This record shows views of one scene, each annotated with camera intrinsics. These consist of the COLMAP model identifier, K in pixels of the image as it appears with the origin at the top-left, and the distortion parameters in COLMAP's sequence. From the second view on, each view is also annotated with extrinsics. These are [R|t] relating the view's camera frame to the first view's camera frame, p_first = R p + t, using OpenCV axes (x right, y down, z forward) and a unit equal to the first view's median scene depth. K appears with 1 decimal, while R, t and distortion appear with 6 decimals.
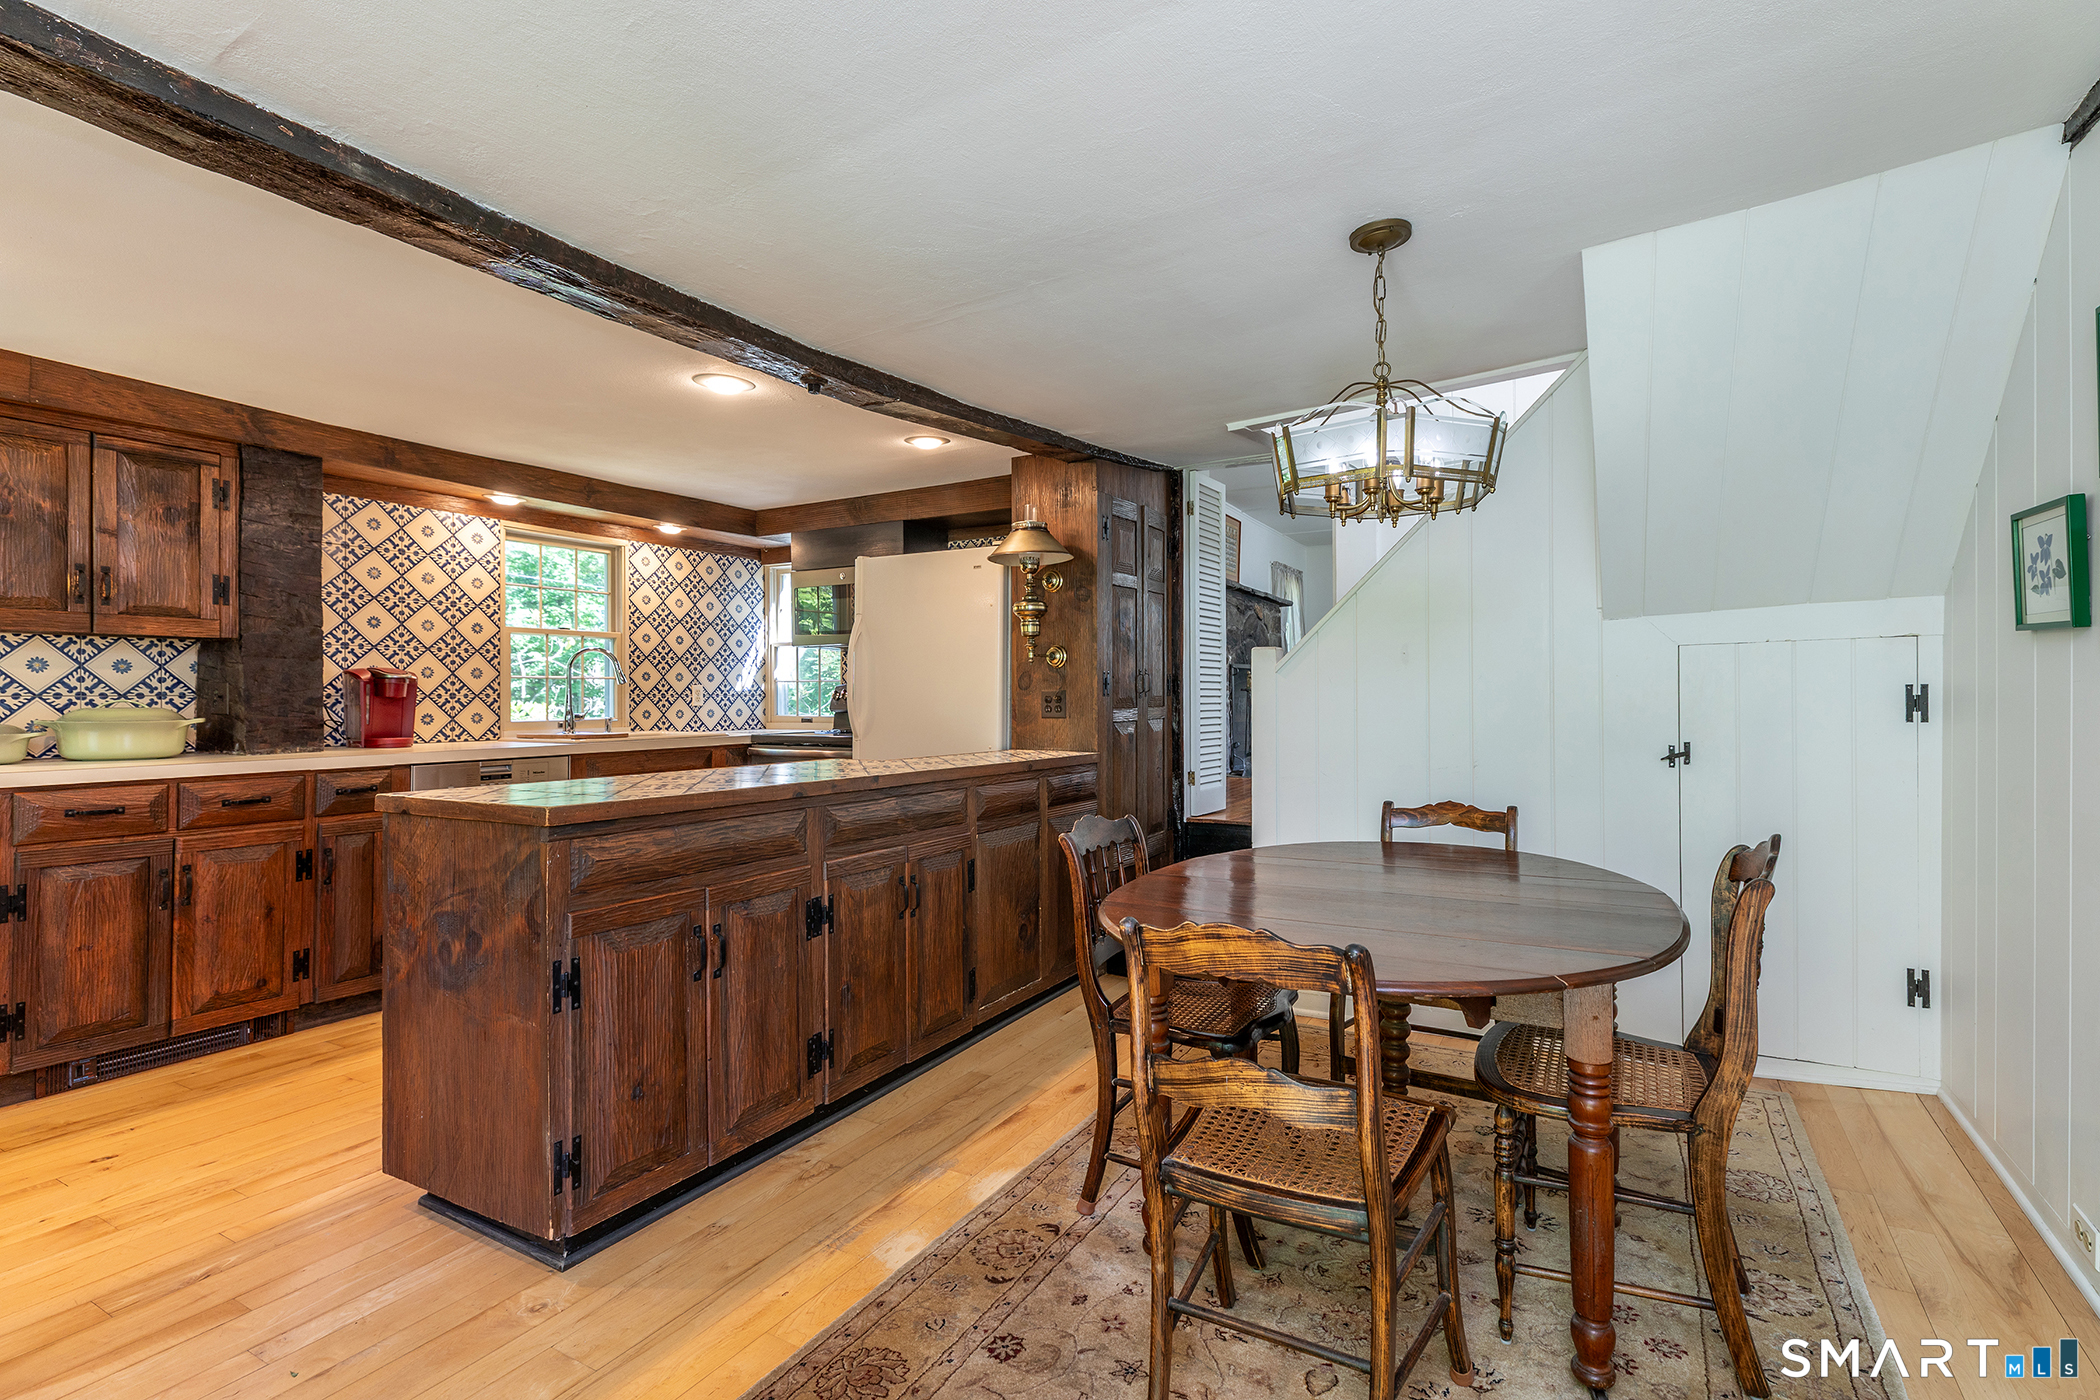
lens RADIAL K [[956.6, 0, 1034.6], [0, 956.6, 686.5], [0, 0, 1]] dist [0.015640, -0.008534]
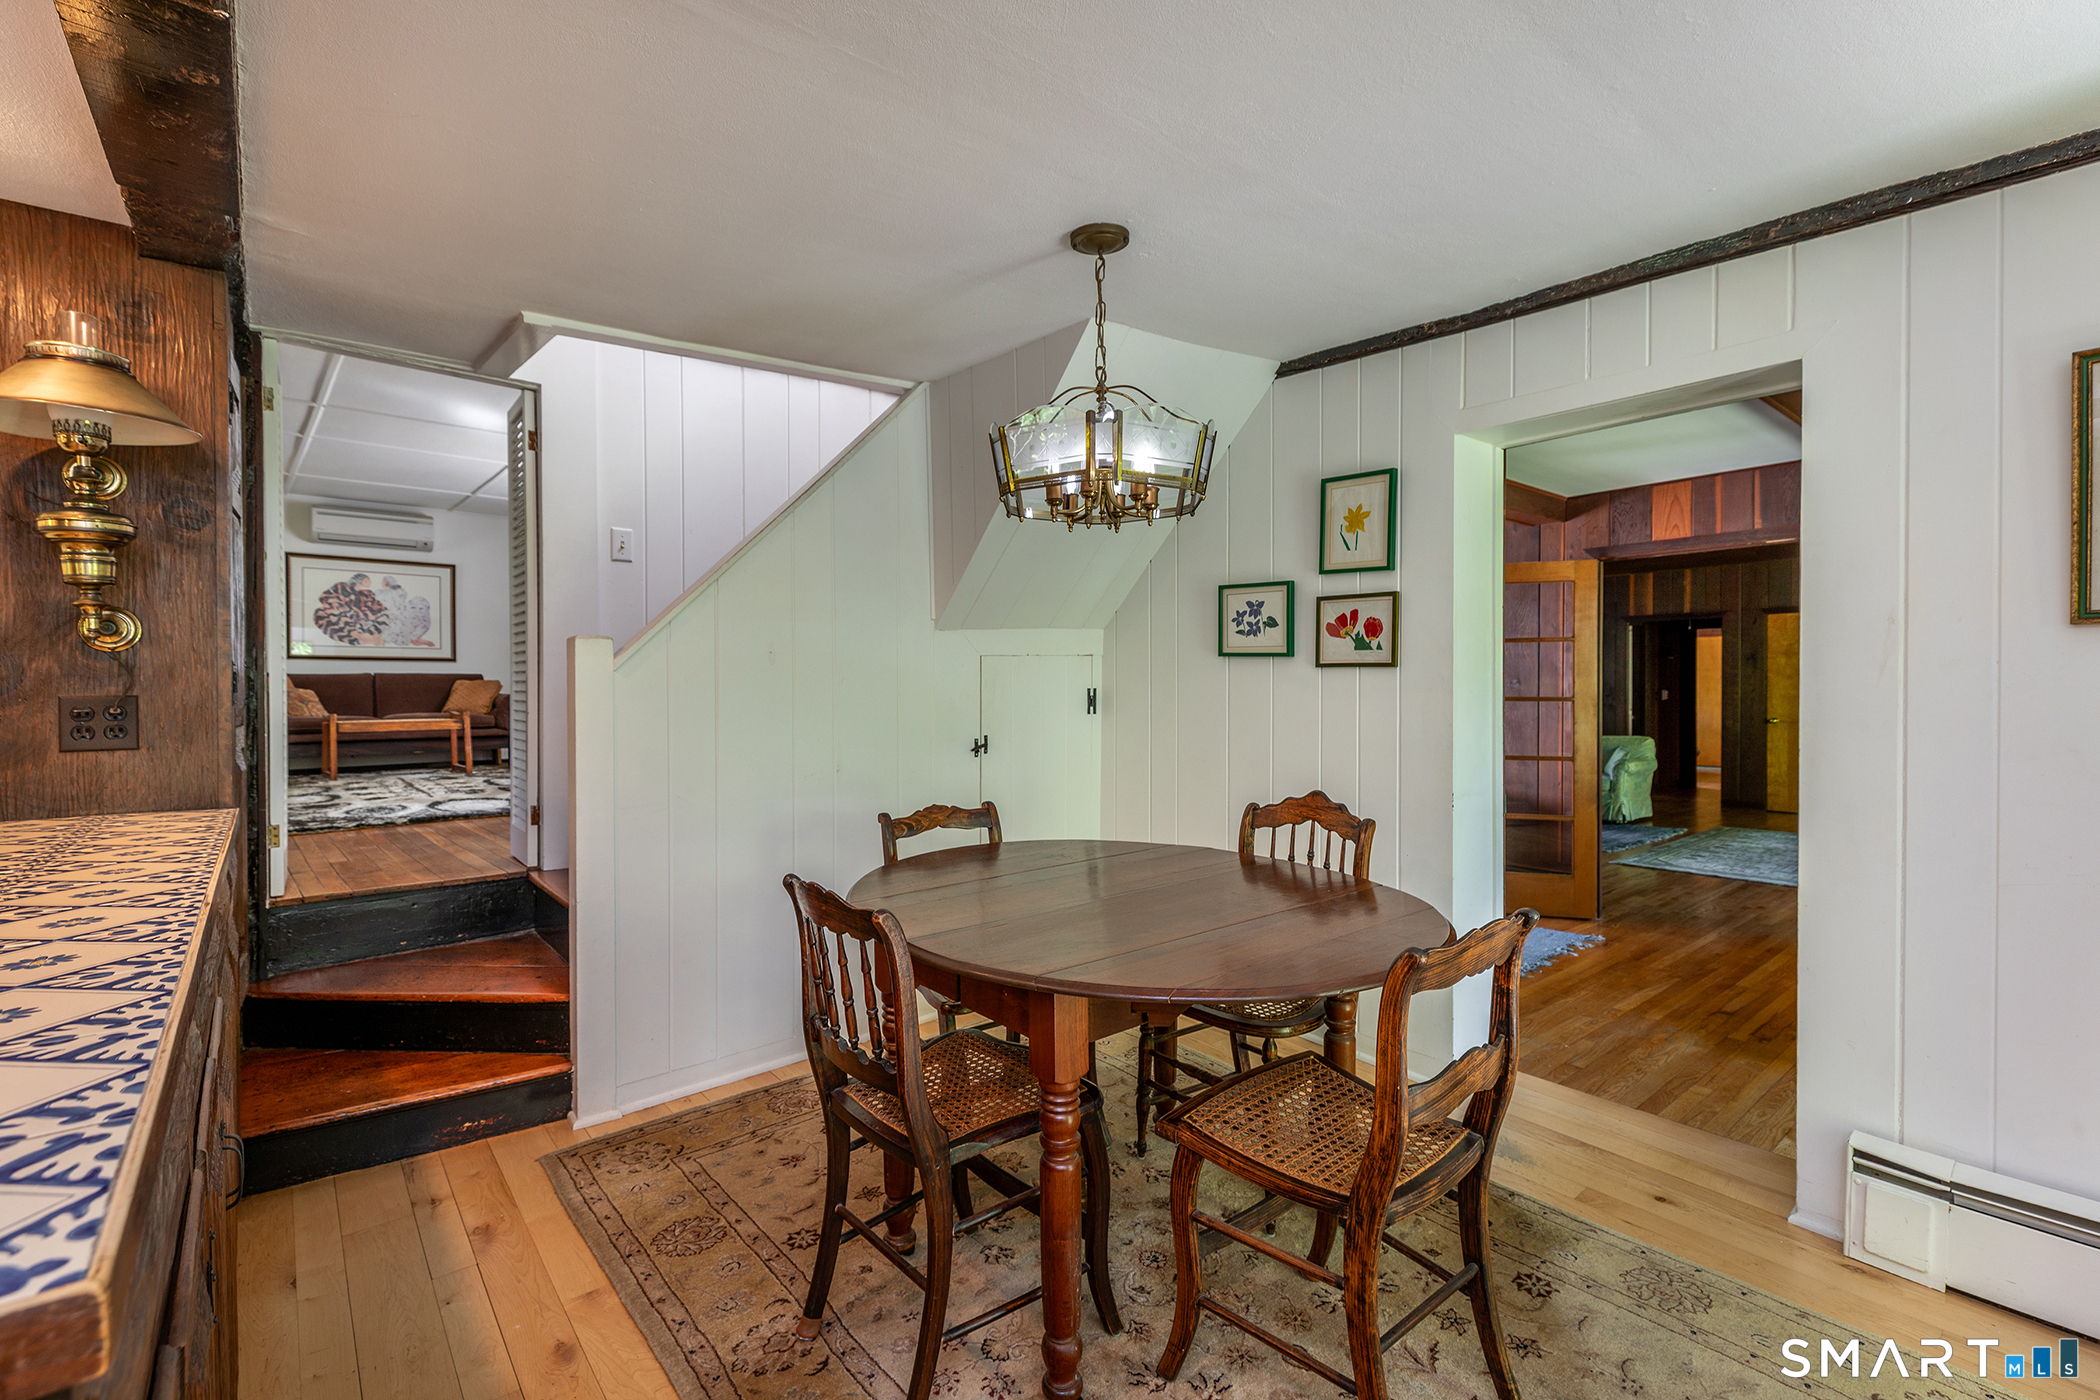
lens RADIAL K [[956.6, 0, 1093.4], [0, 956.6, 704.6], [0, 0, 1]] dist [0.015640, -0.008534]
pose [[0.319264, -0.013046, 0.947576, -0.458678], [-0.002277, 0.999892, 0.014534, 0.000800], [-0.947663, -0.006798, 0.319199, 0.528438]]
